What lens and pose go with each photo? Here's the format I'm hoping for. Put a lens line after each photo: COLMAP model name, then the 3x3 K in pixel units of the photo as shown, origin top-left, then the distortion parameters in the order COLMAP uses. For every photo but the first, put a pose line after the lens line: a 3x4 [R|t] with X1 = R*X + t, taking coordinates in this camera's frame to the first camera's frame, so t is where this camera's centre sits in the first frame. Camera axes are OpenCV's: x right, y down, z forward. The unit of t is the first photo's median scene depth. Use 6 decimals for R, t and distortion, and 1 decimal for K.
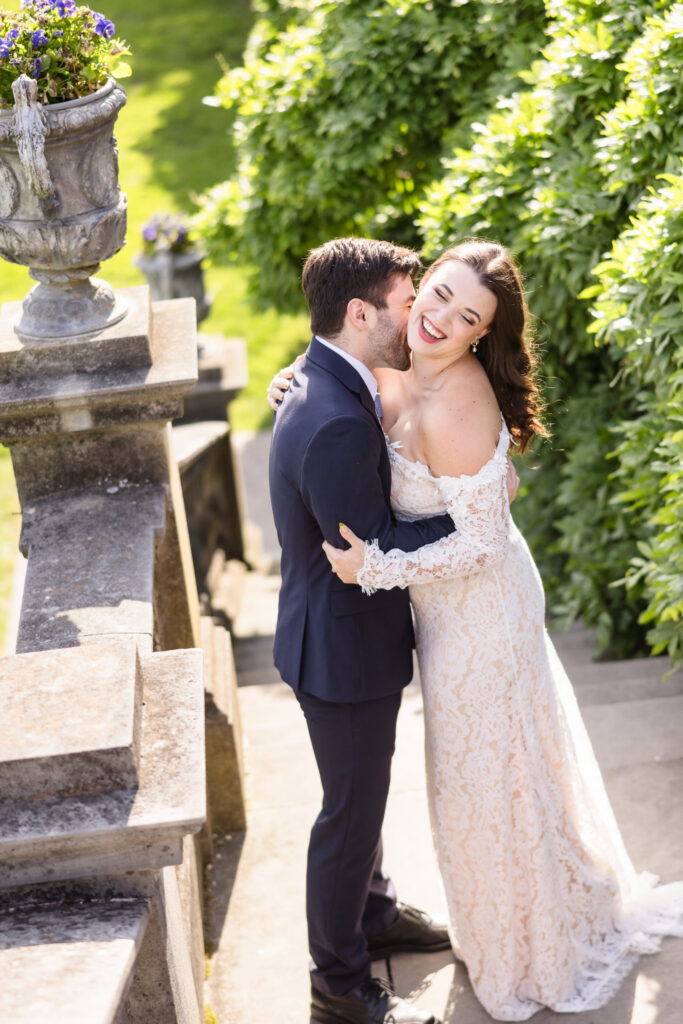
lens RADIAL K [[2228.9, 0, 341.5], [0, 2228.9, 512.0], [0, 0, 1]] dist [0.012768, 0.000000]
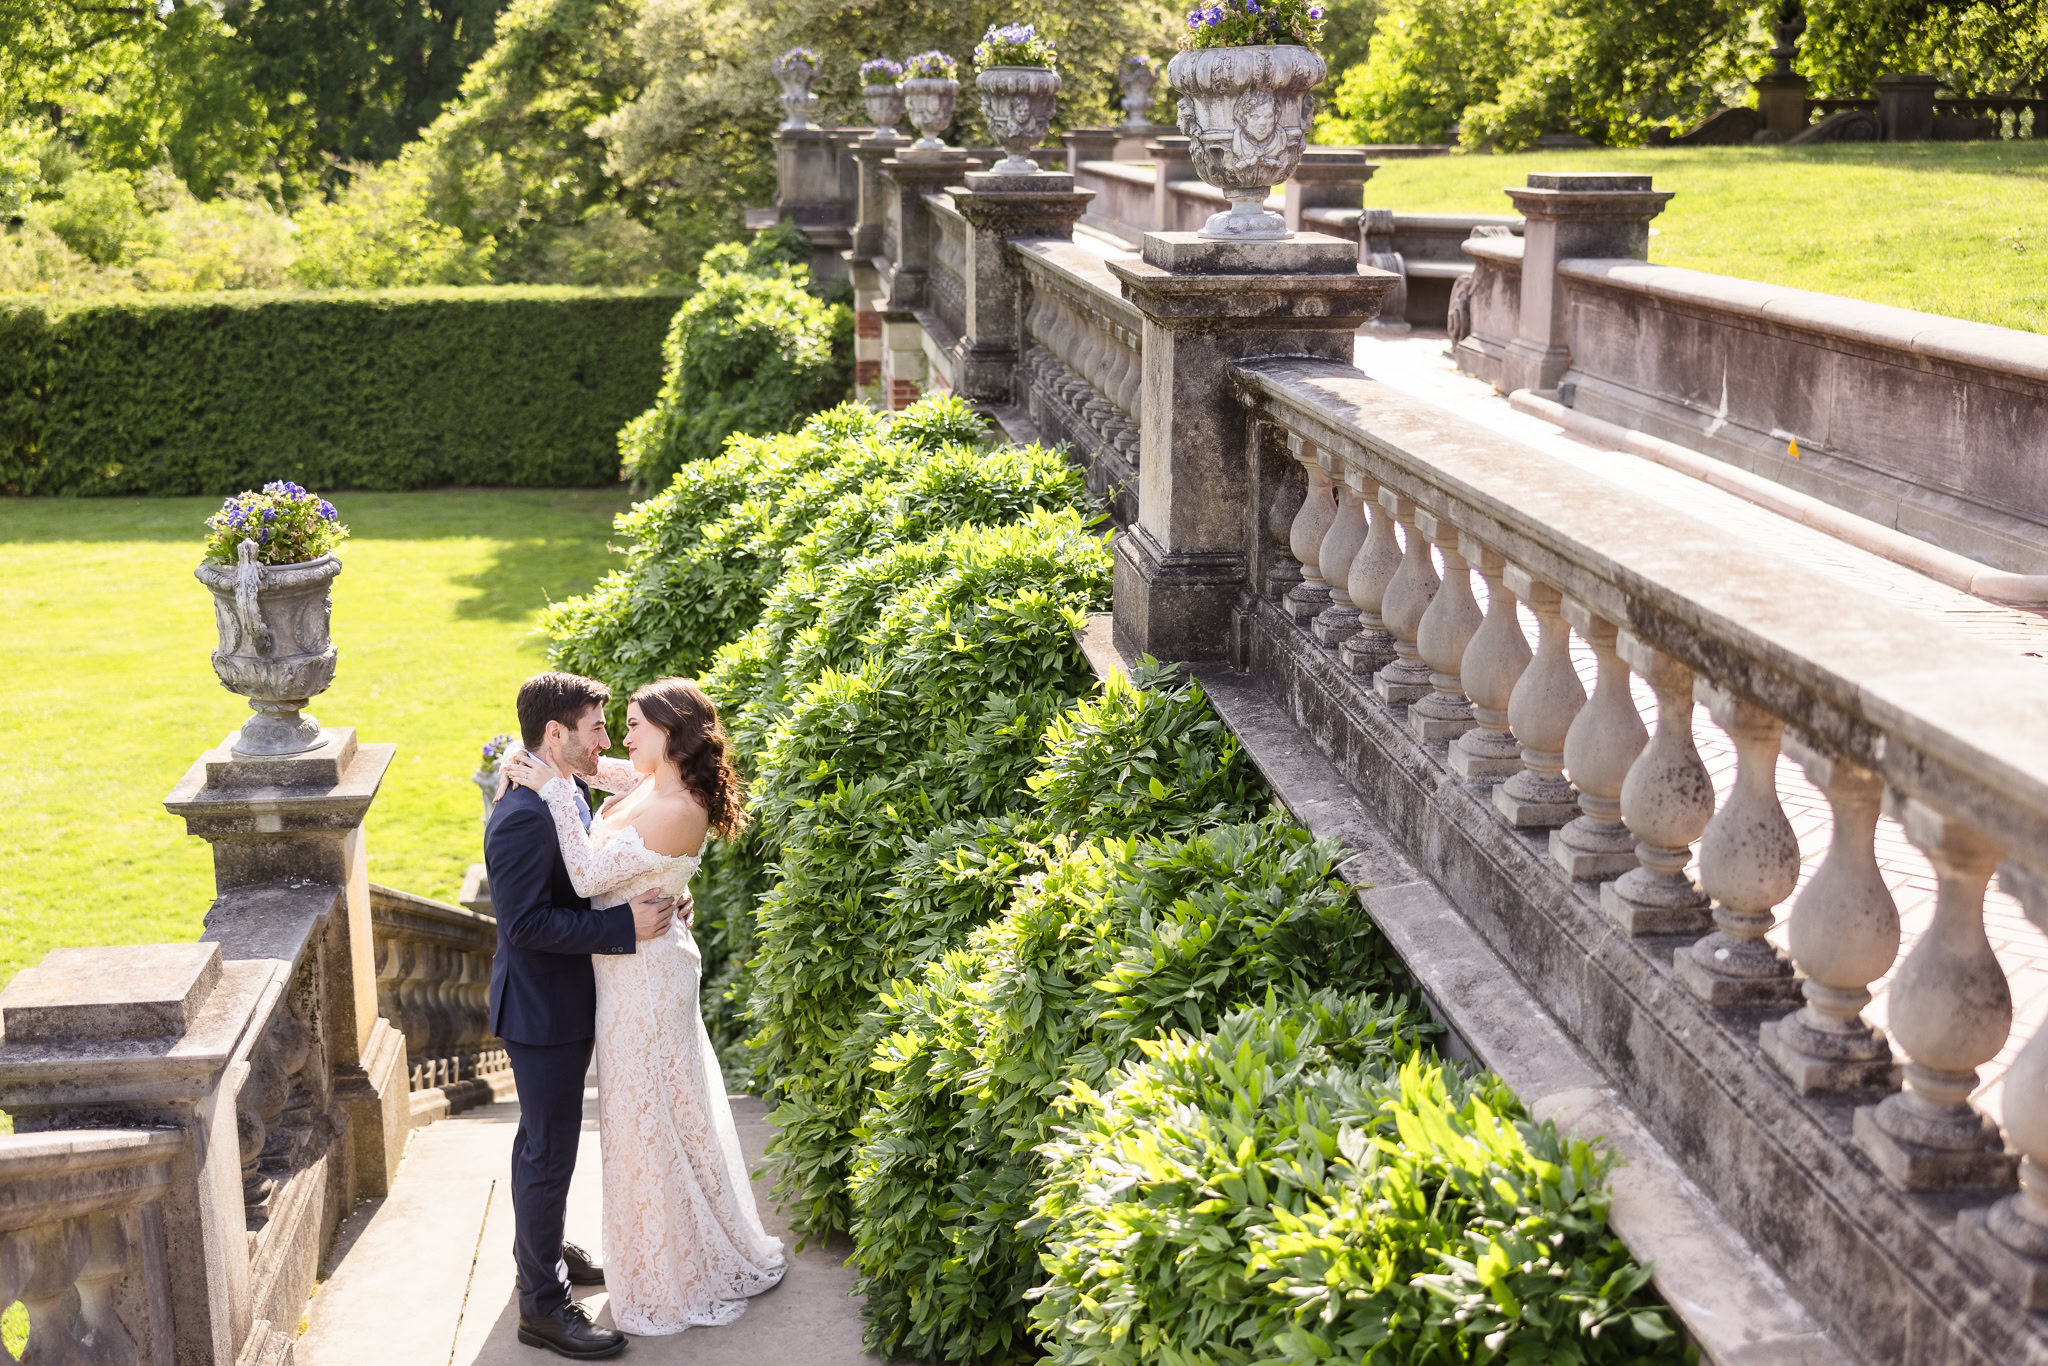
lens RADIAL K [[2337.8, 0, 1024.1], [0, 2337.8, 682.3], [0, 0, 1]] dist [0.001966, 0.000000]
pose [[0.993882, 0.087310, 0.067644, 0.195351], [-0.072189, 0.977044, -0.200436, 0.108359], [-0.083592, 0.194327, 0.977369, -0.292644]]
